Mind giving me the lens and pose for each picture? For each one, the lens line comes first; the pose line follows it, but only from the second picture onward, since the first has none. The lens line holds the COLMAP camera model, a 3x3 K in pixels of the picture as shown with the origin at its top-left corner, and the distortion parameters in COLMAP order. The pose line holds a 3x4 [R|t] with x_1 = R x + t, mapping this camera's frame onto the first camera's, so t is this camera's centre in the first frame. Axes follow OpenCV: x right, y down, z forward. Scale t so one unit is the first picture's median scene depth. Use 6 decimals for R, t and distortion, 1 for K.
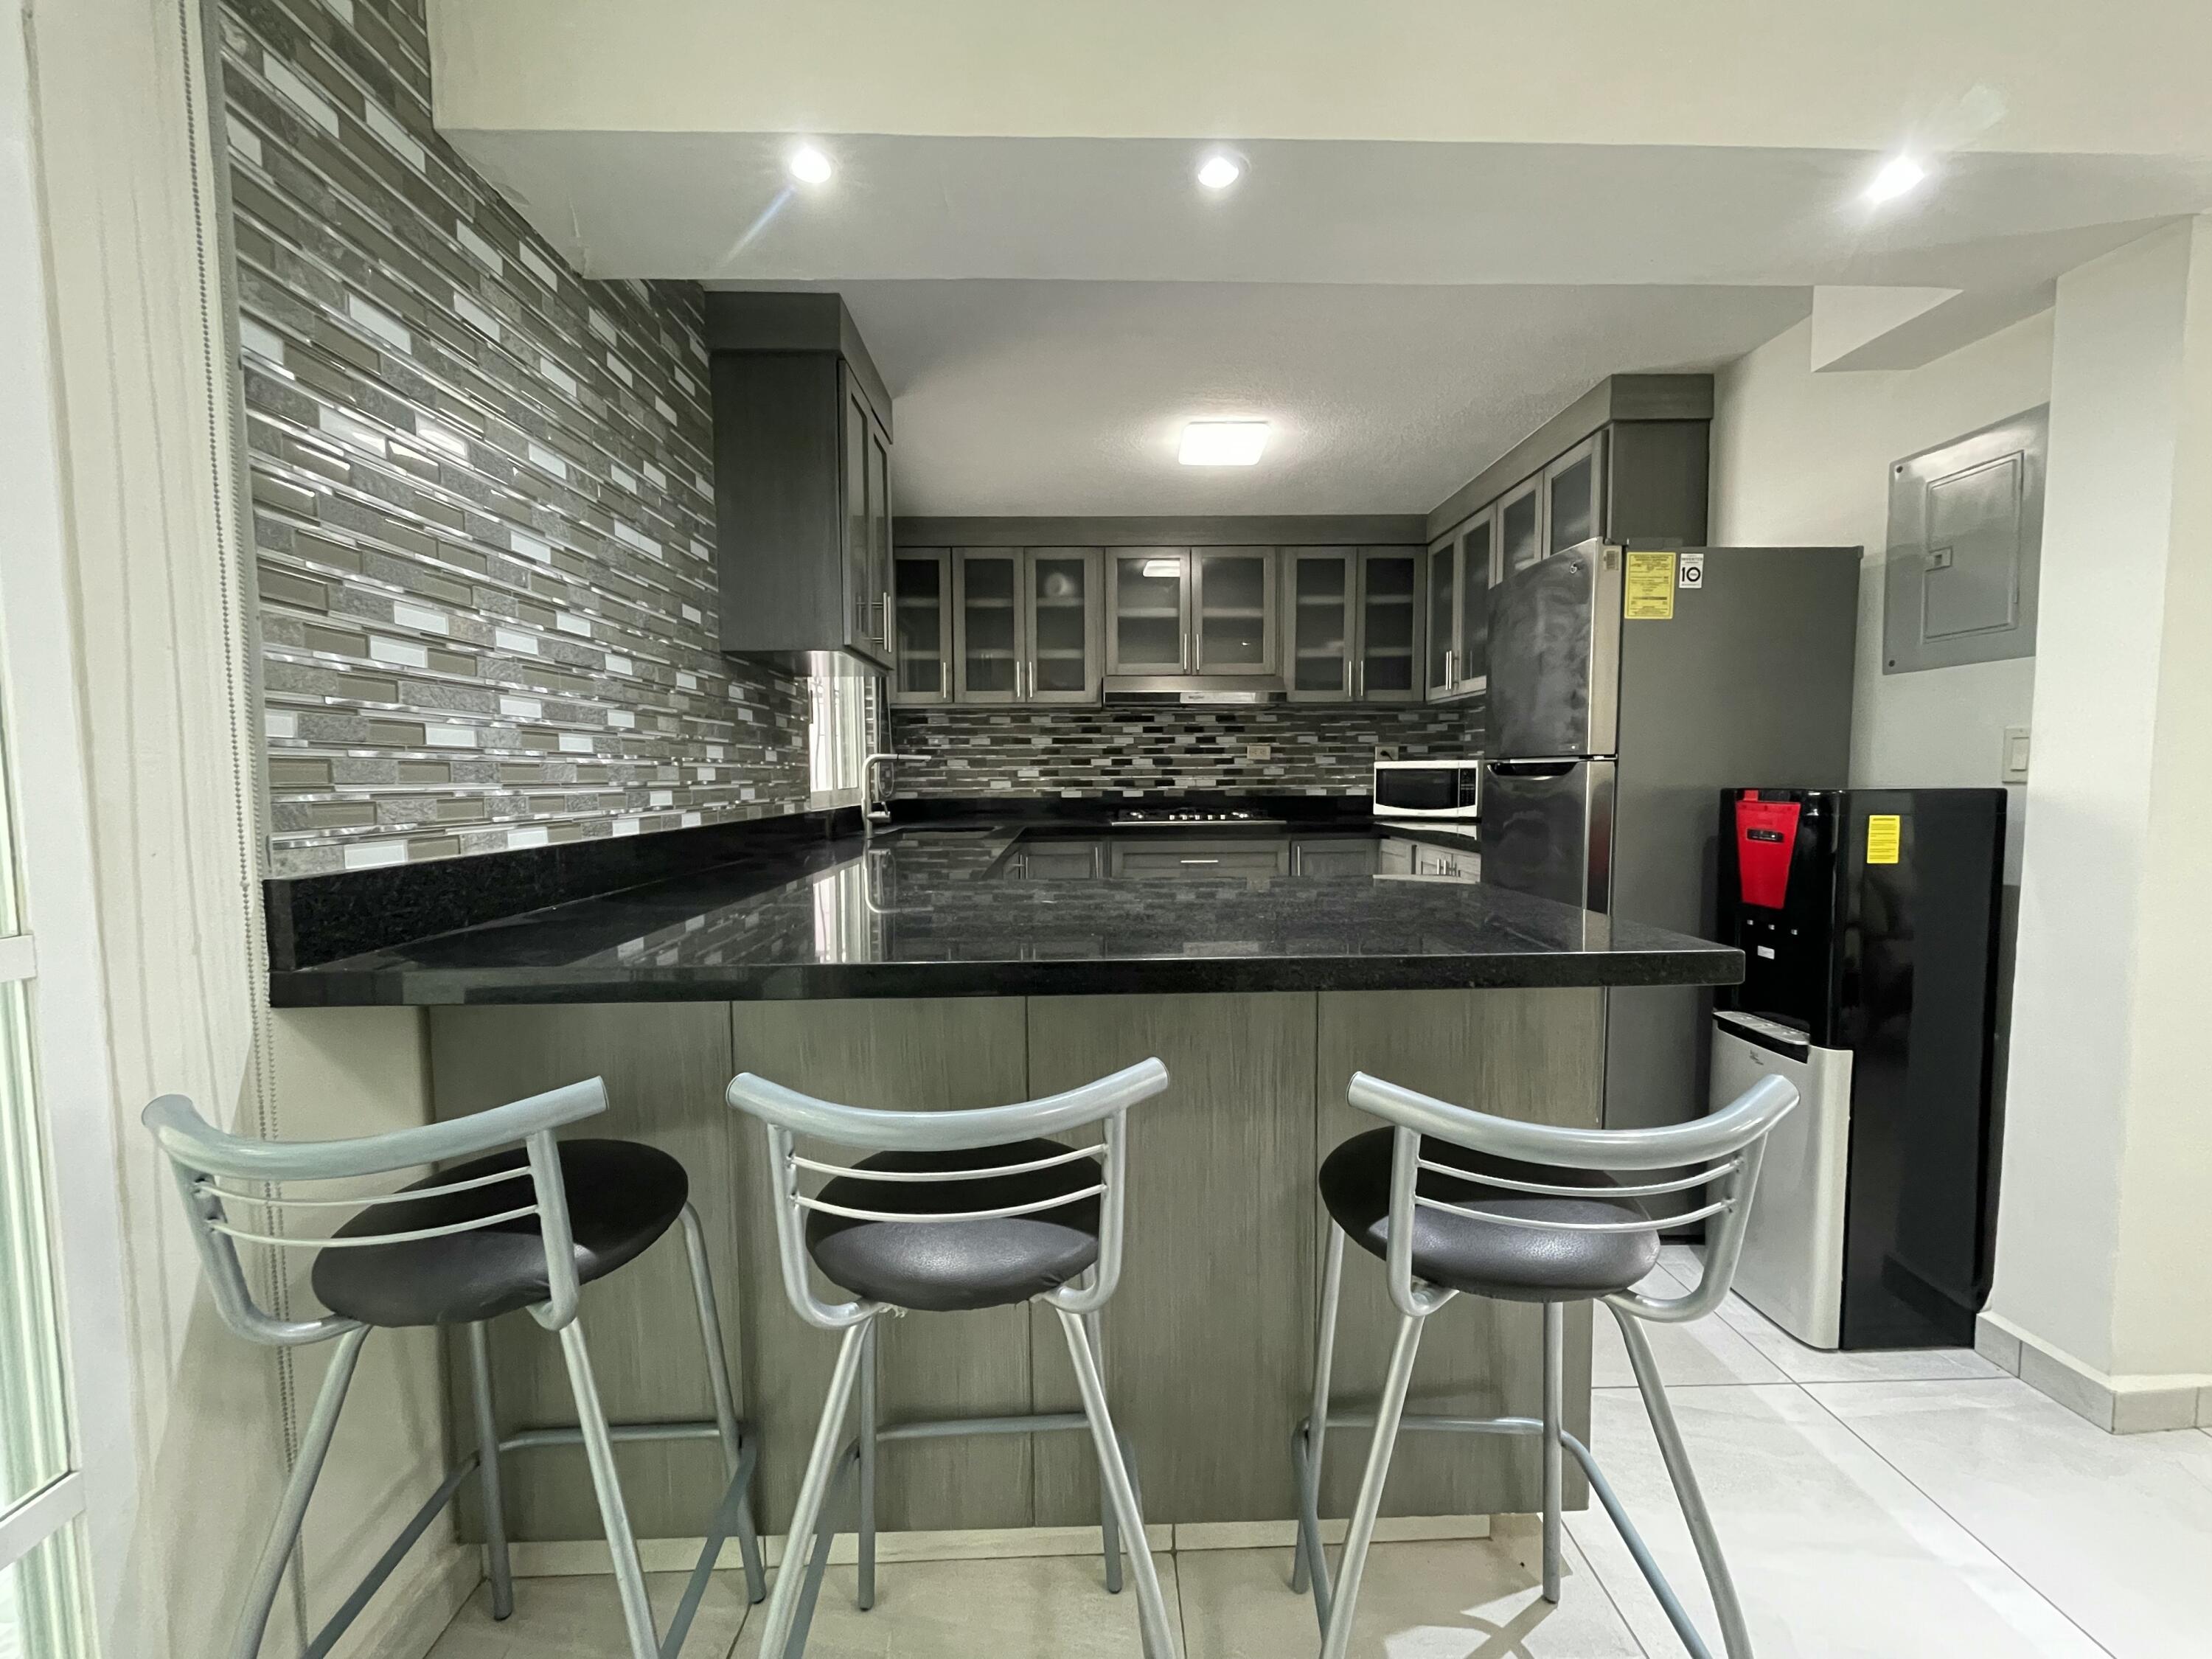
lens RADIAL K [[892.4, 0, 1098.0], [0, 892.4, 836.6], [0, 0, 1]] dist [-0.000891, 0.000242]
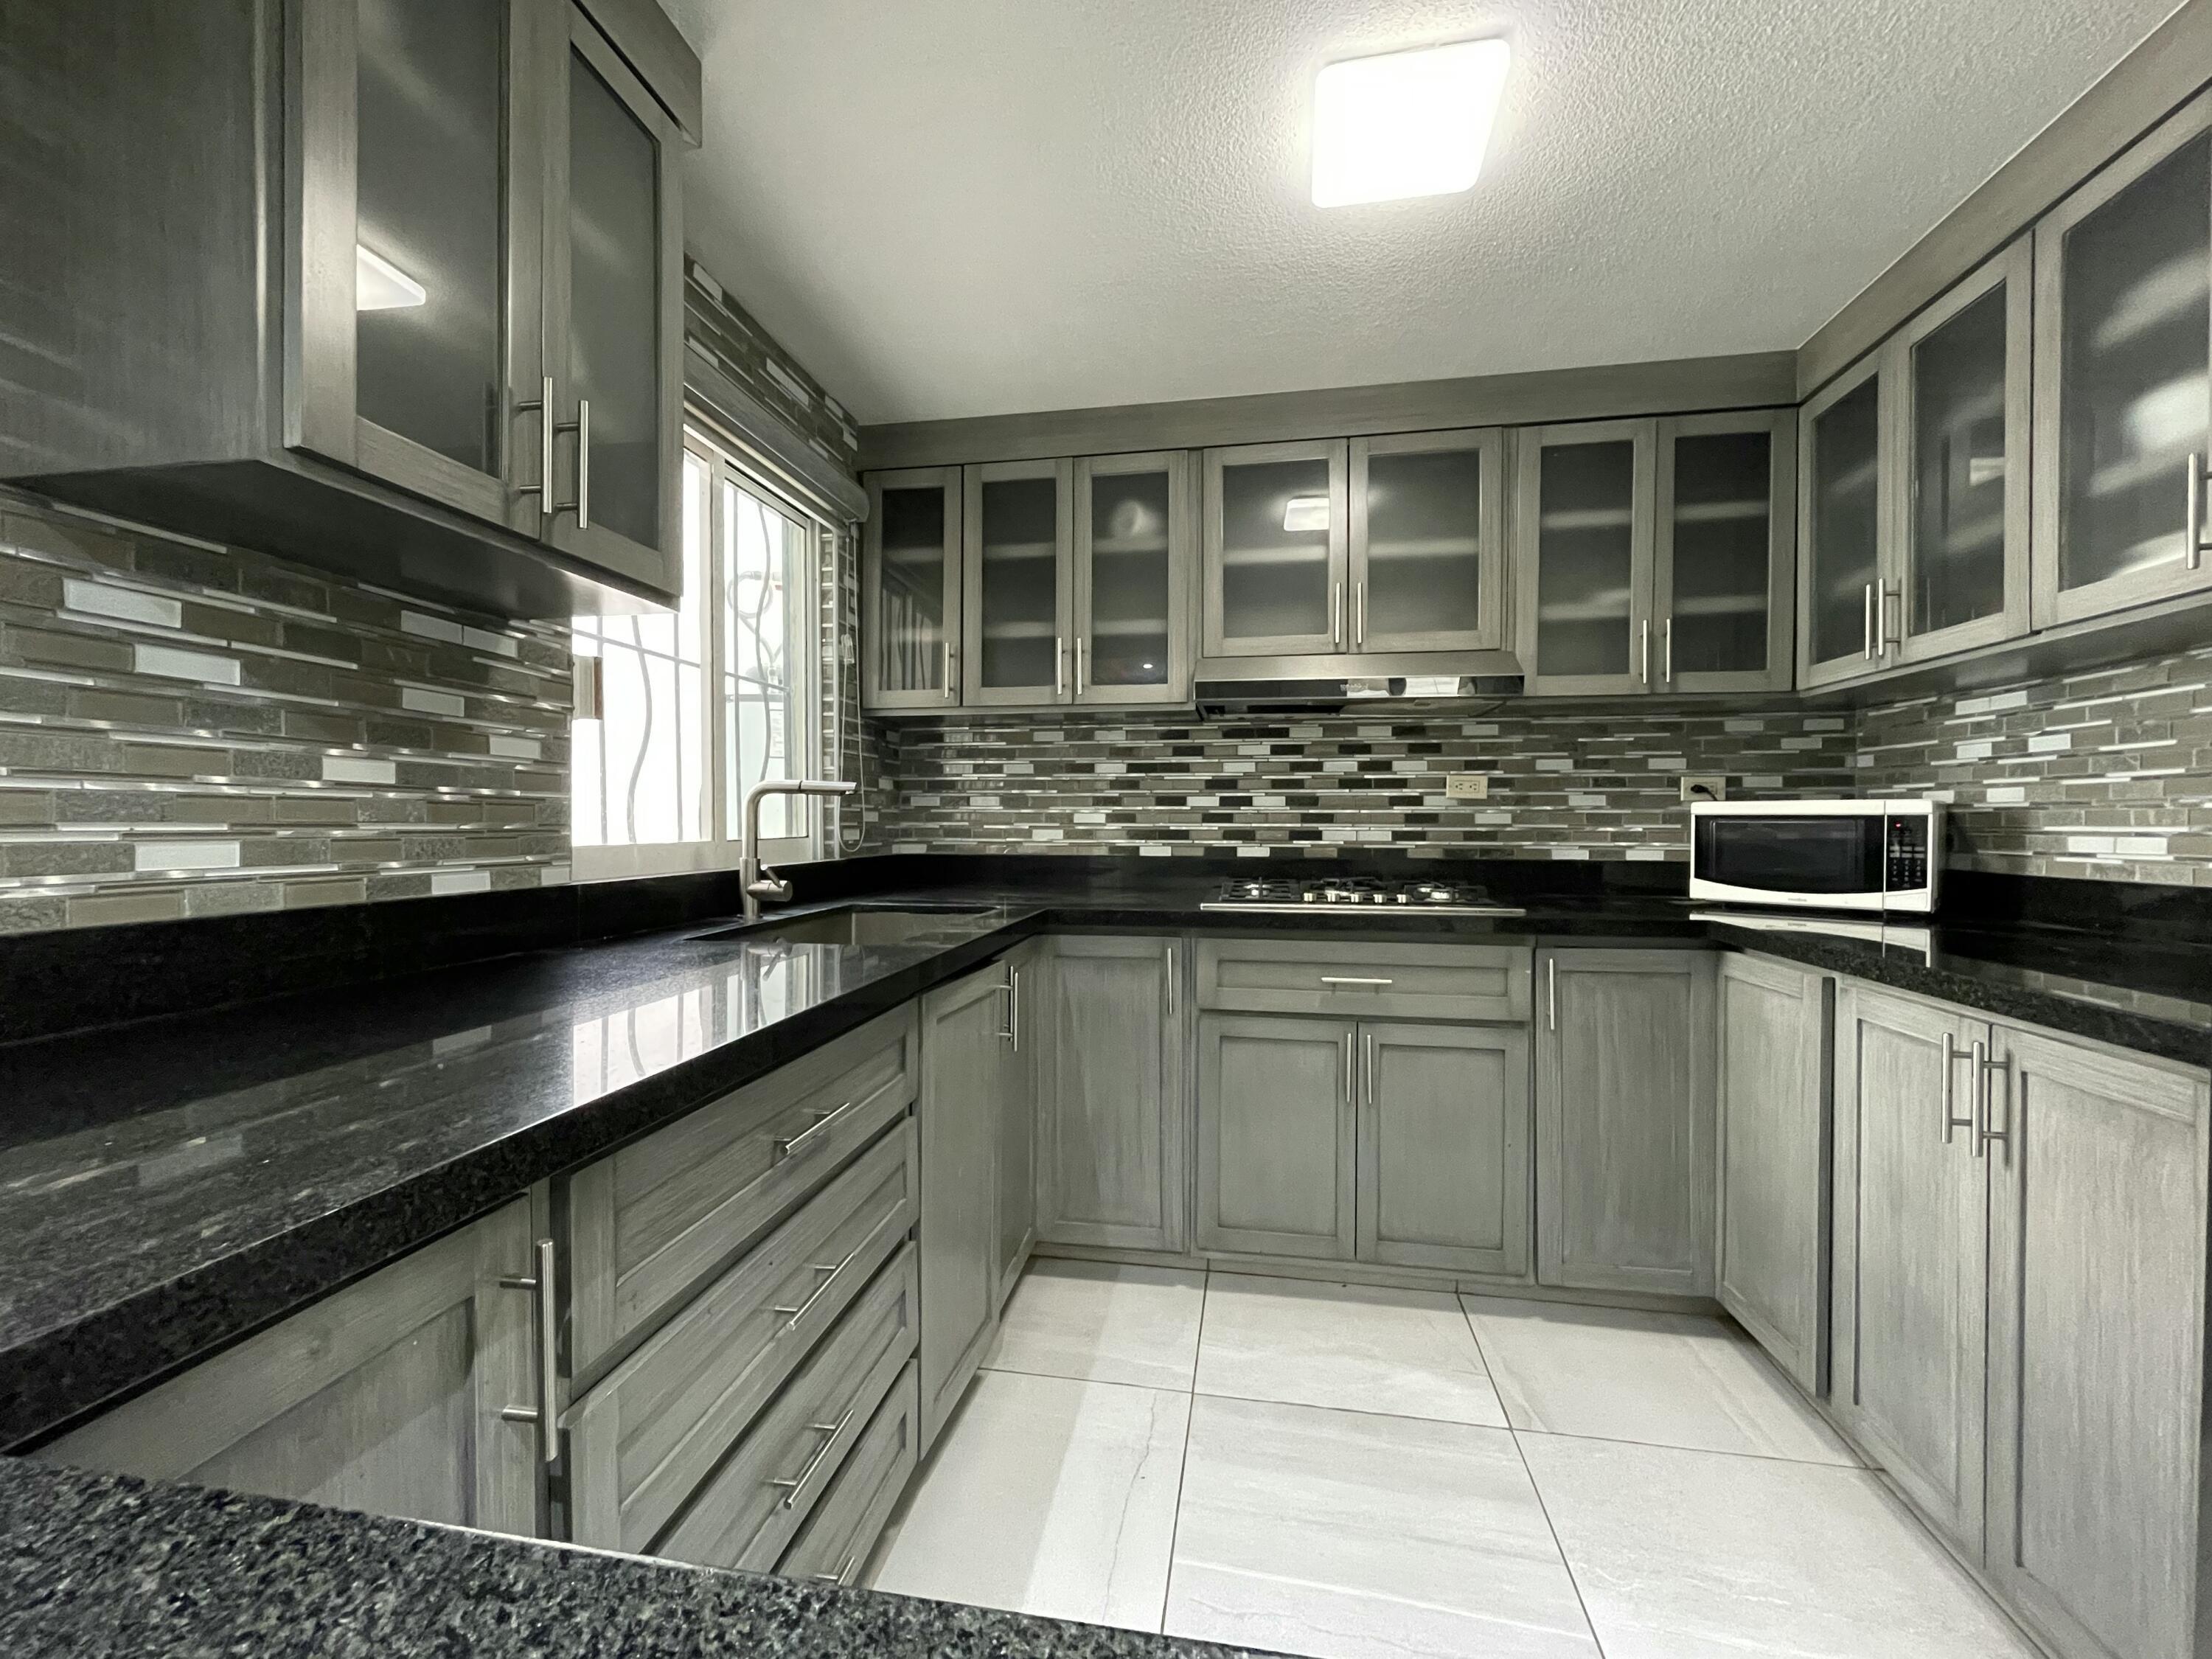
lens RADIAL K [[892.4, 0, 1098.0], [0, 892.4, 836.6], [0, 0, 1]] dist [-0.000891, 0.000242]
pose [[0.980504, 0.013147, -0.196057, 0.056022], [-0.023414, 0.998468, -0.050137, -0.025275], [0.195098, 0.053750, 0.979310, 0.372144]]
